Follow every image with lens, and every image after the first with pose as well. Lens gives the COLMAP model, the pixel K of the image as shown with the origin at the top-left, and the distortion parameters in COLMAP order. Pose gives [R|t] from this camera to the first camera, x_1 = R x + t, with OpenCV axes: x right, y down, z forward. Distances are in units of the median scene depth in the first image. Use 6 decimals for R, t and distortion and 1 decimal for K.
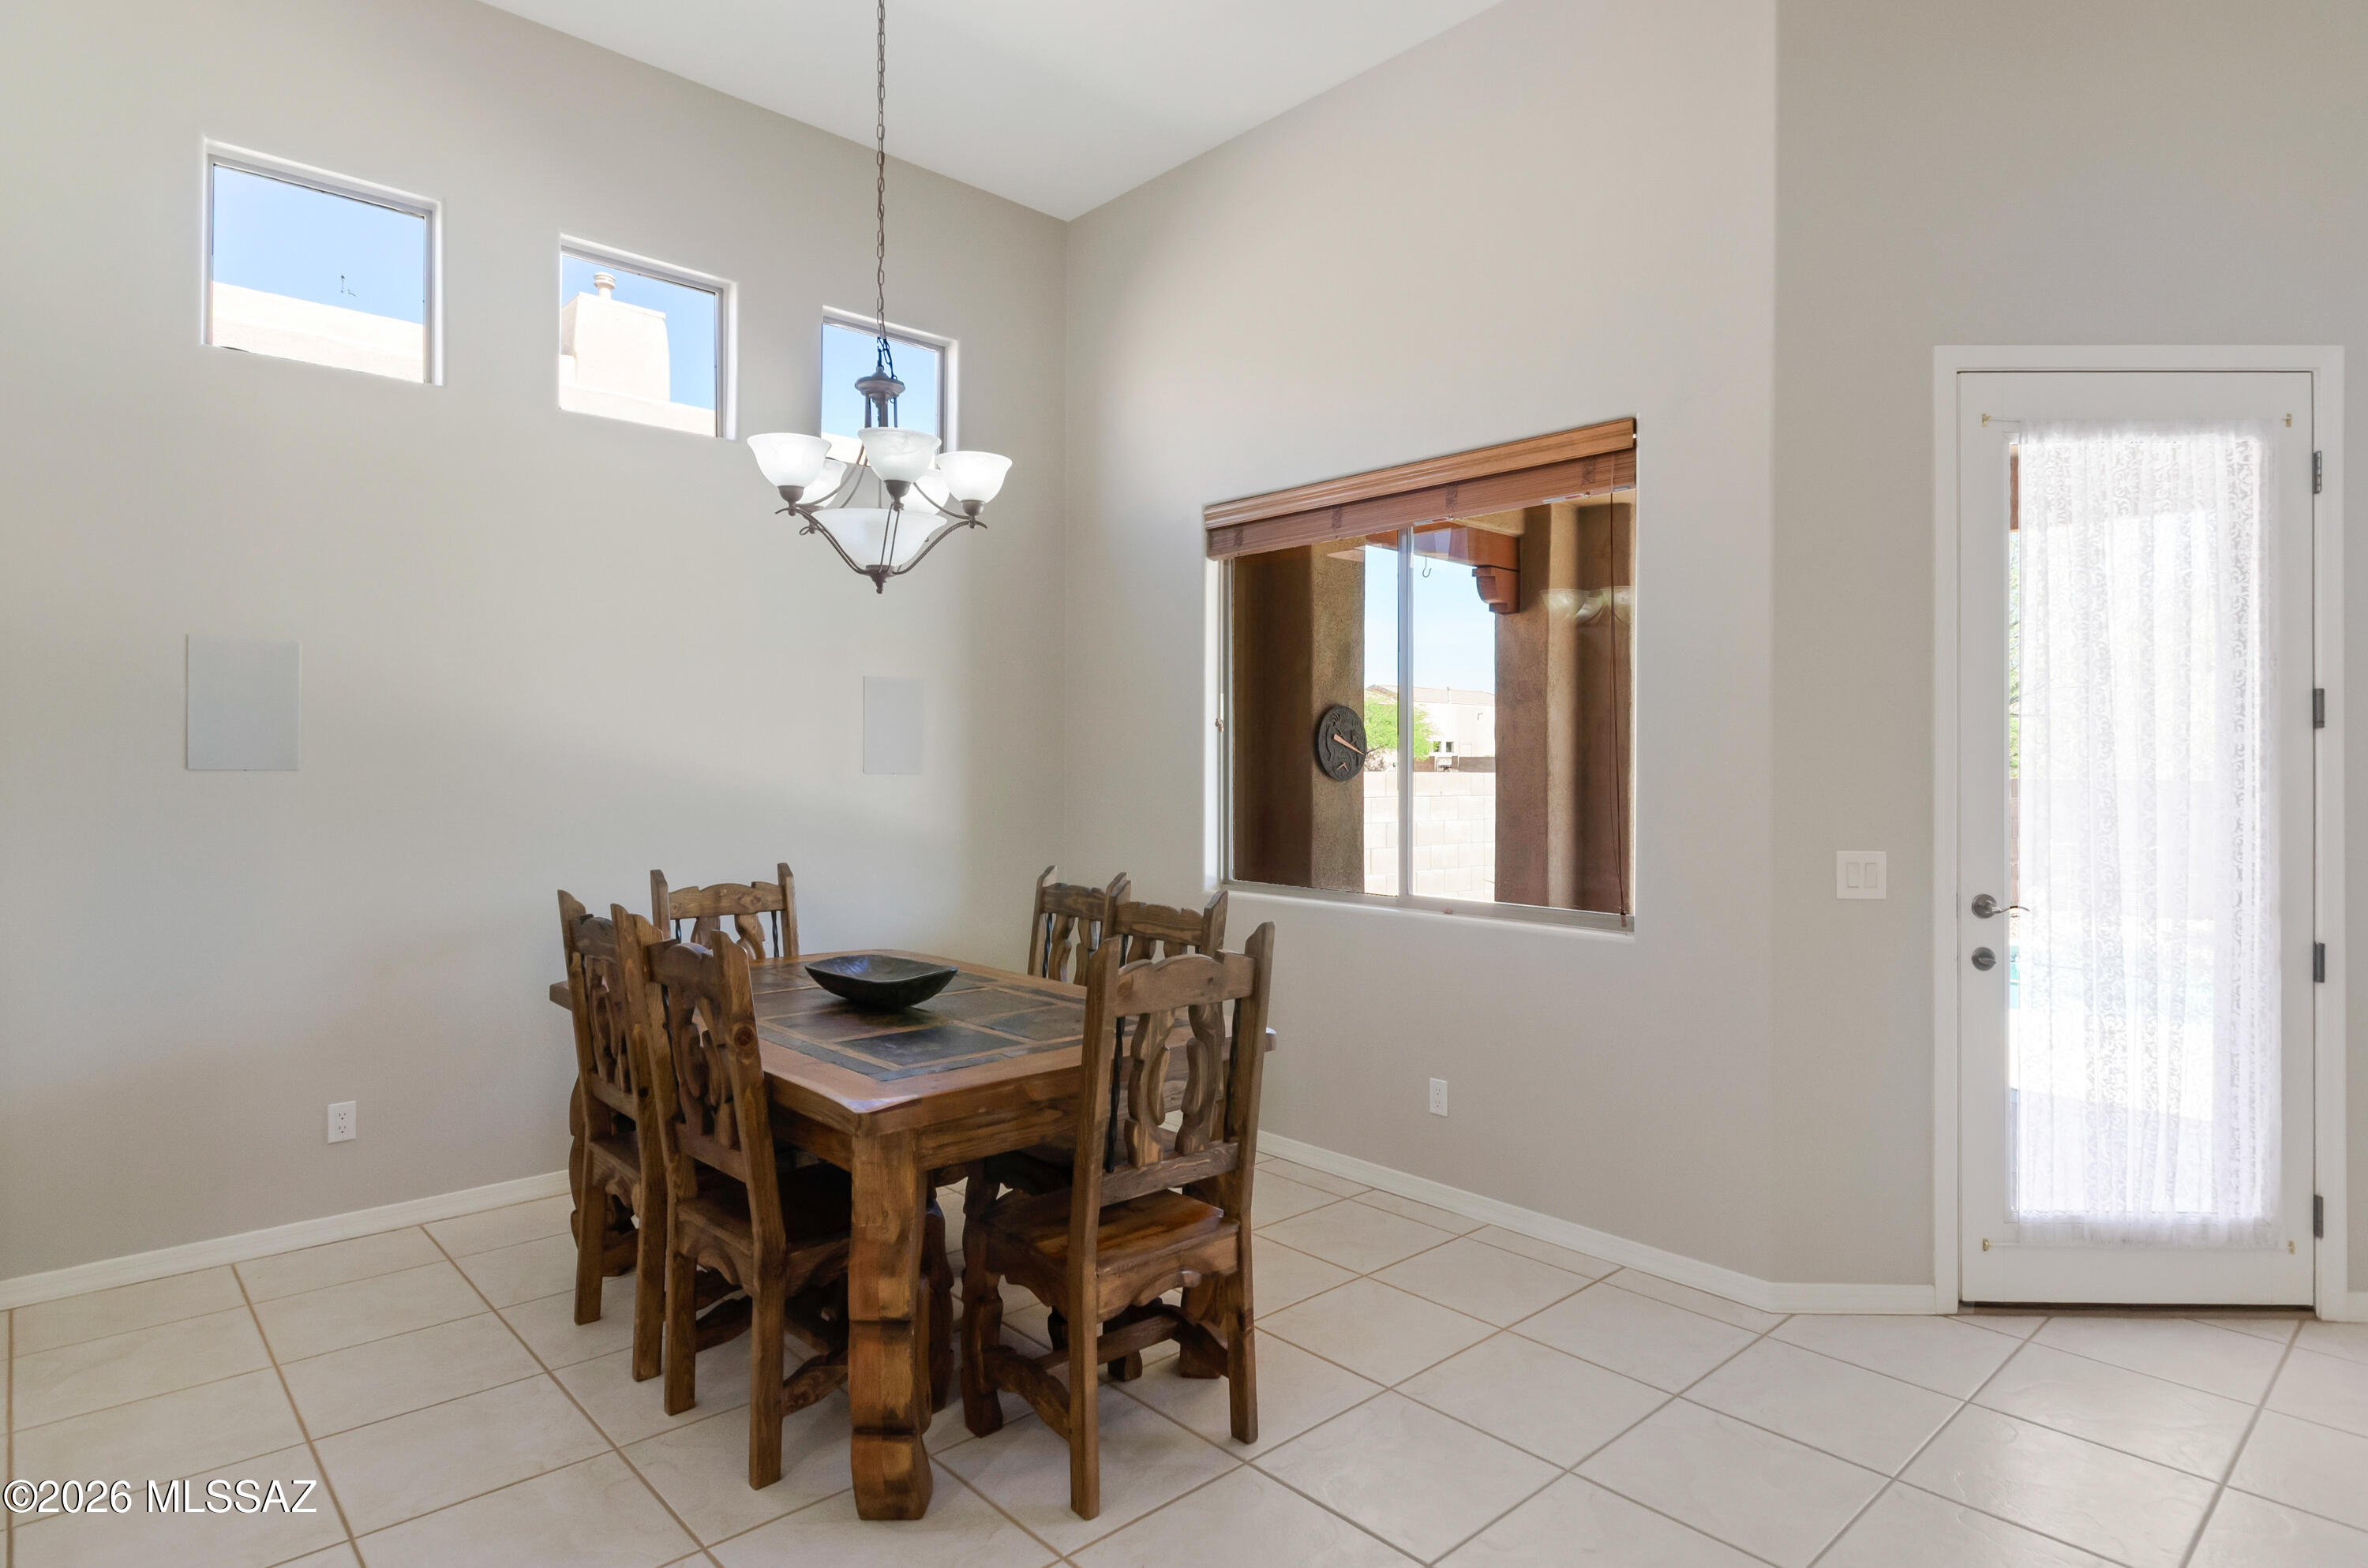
lens RADIAL K [[1258.4, 0, 1211.2], [0, 1258.4, 751.0], [0, 0, 1]] dist [0.001355, -0.000662]
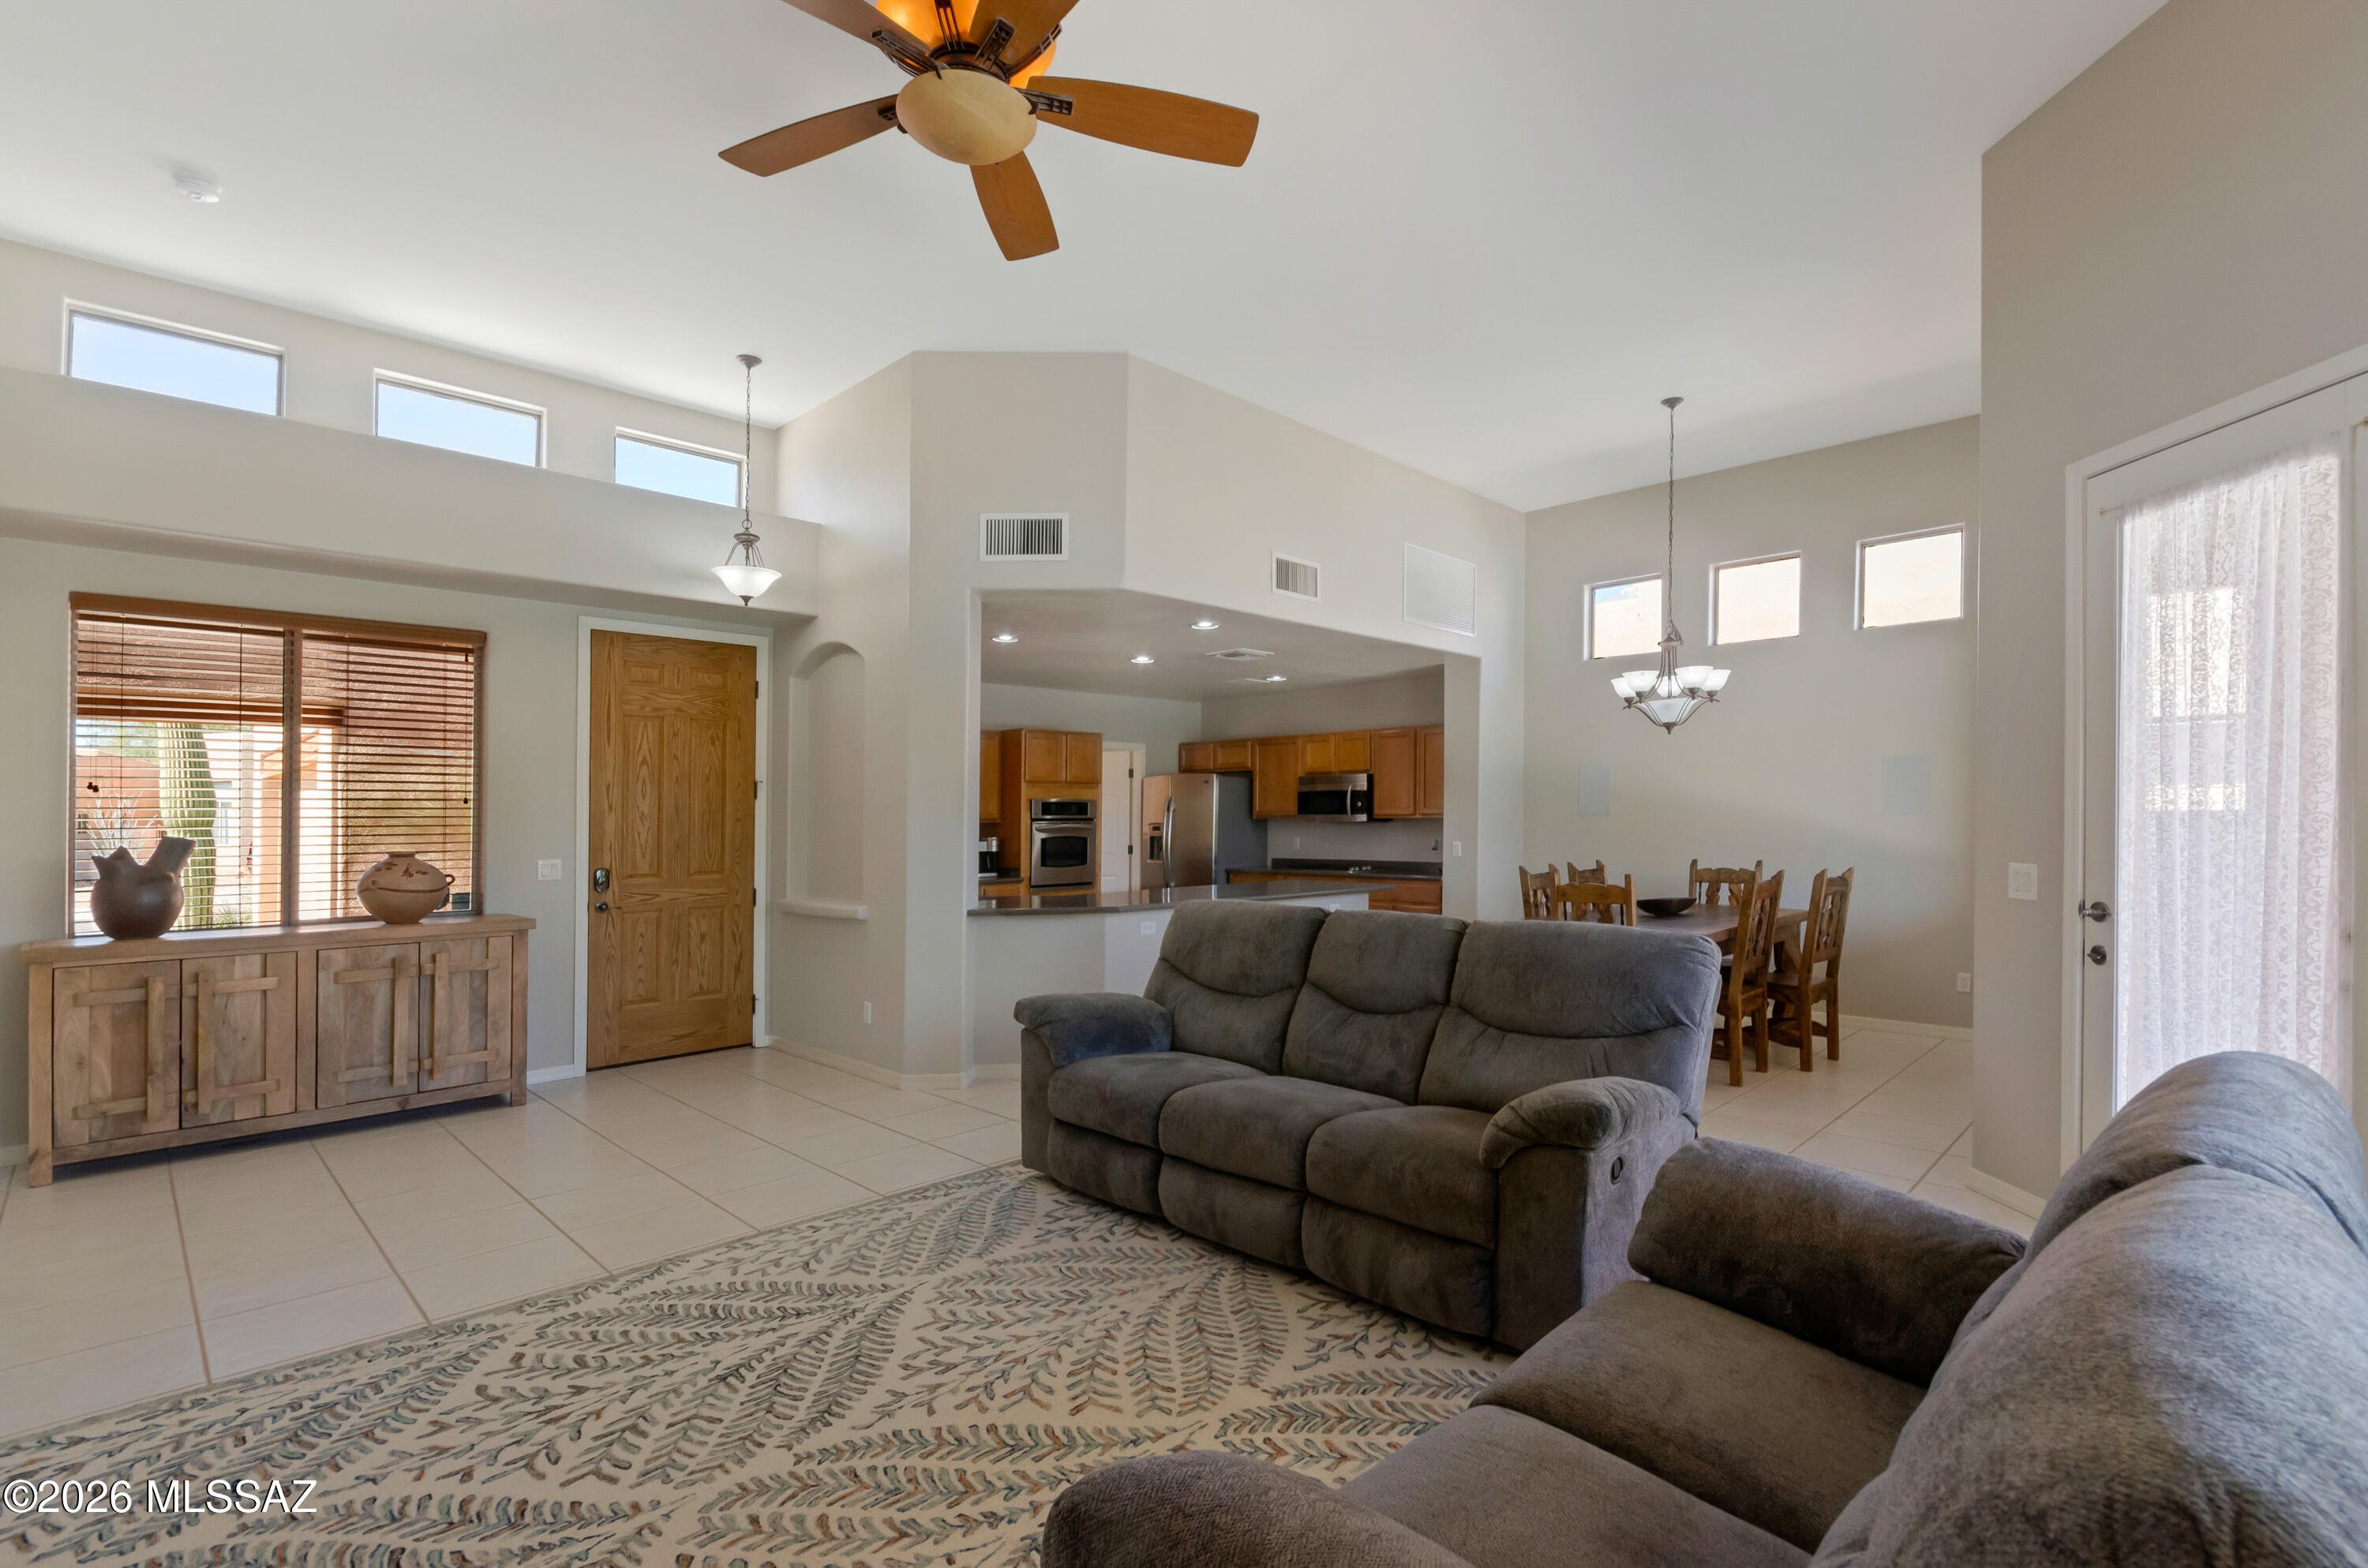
lens RADIAL K [[1075.9, 0, 1247.0], [0, 1075.9, 820.5], [0, 0, 1]] dist [-0.001114, -0.005014]
pose [[0.074981, -0.007175, -0.997159, 1.574820], [0.016702, 0.999843, -0.005939, 0.028518], [0.997045, -0.016209, 0.075089, 0.110906]]
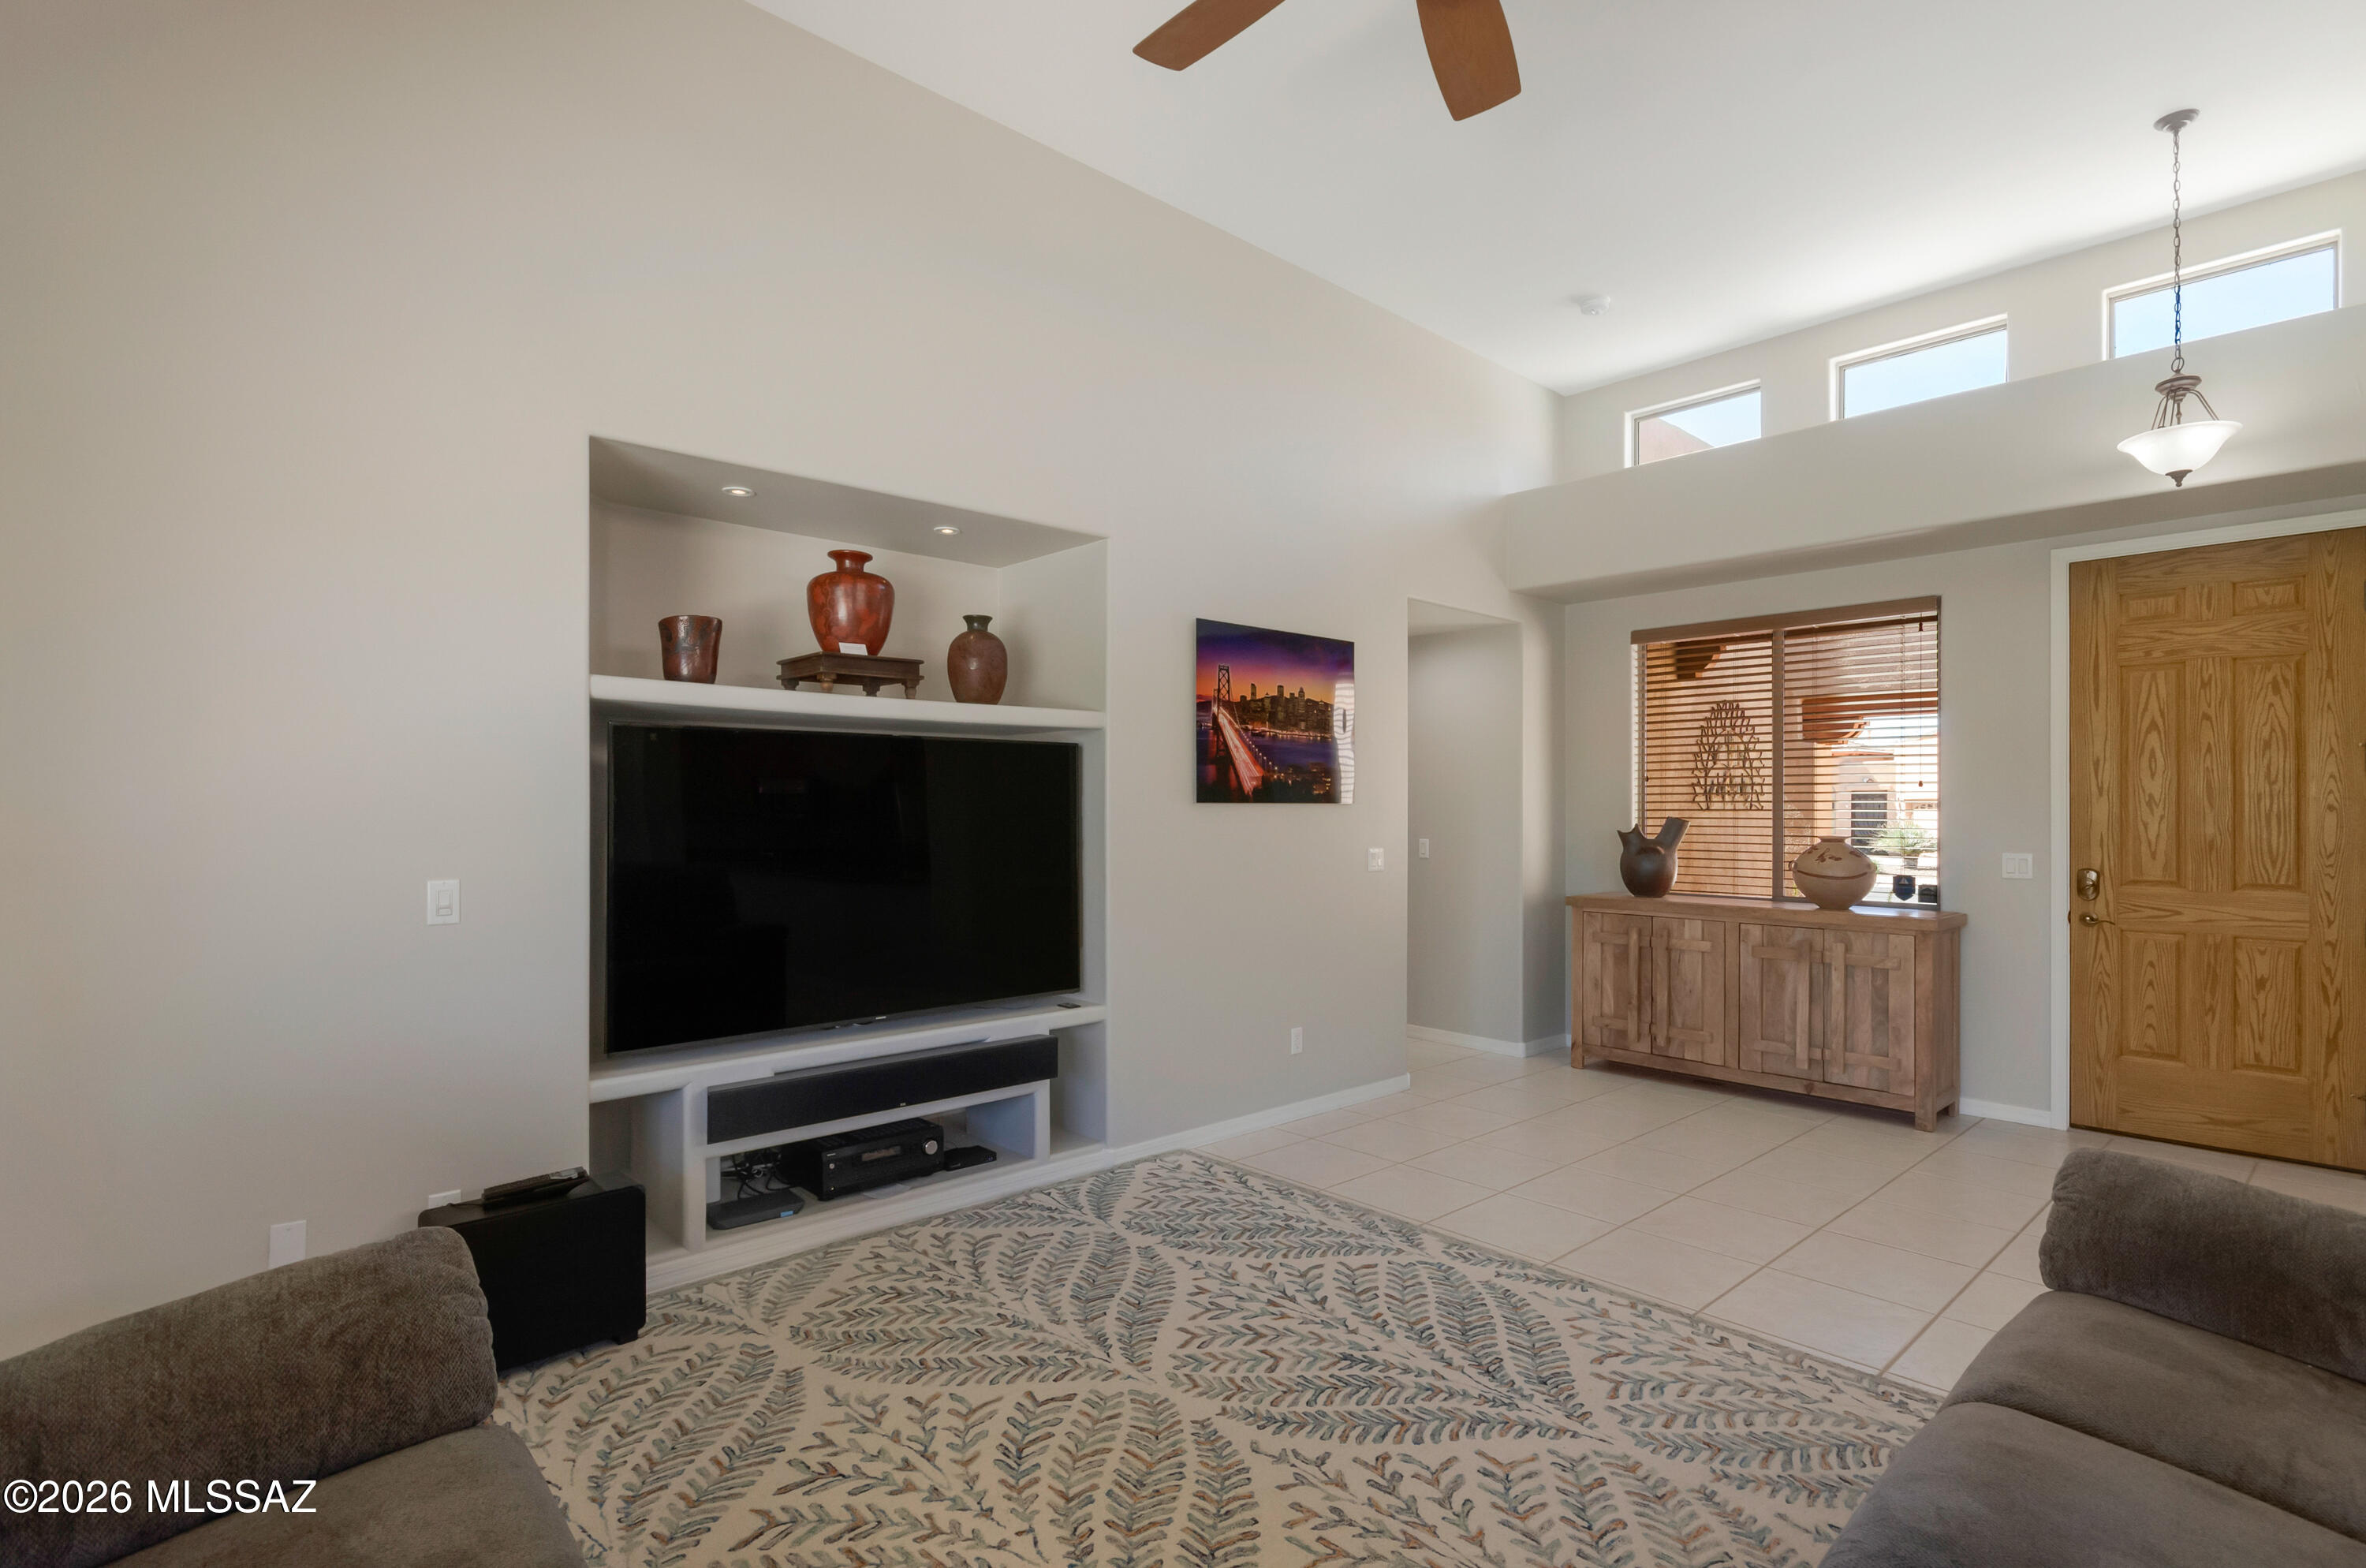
lens RADIAL K [[1147.6, 0, 1184.0], [0, 1147.6, 790.4], [0, 0, 1]] dist [-0.005590, -0.000040]
pose [[-0.999929, -0.011792, 0.001973, 0.882062], [-0.011832, 0.999700, -0.021441, 0.024192], [-0.001719, -0.021462, -0.999768, 0.640858]]
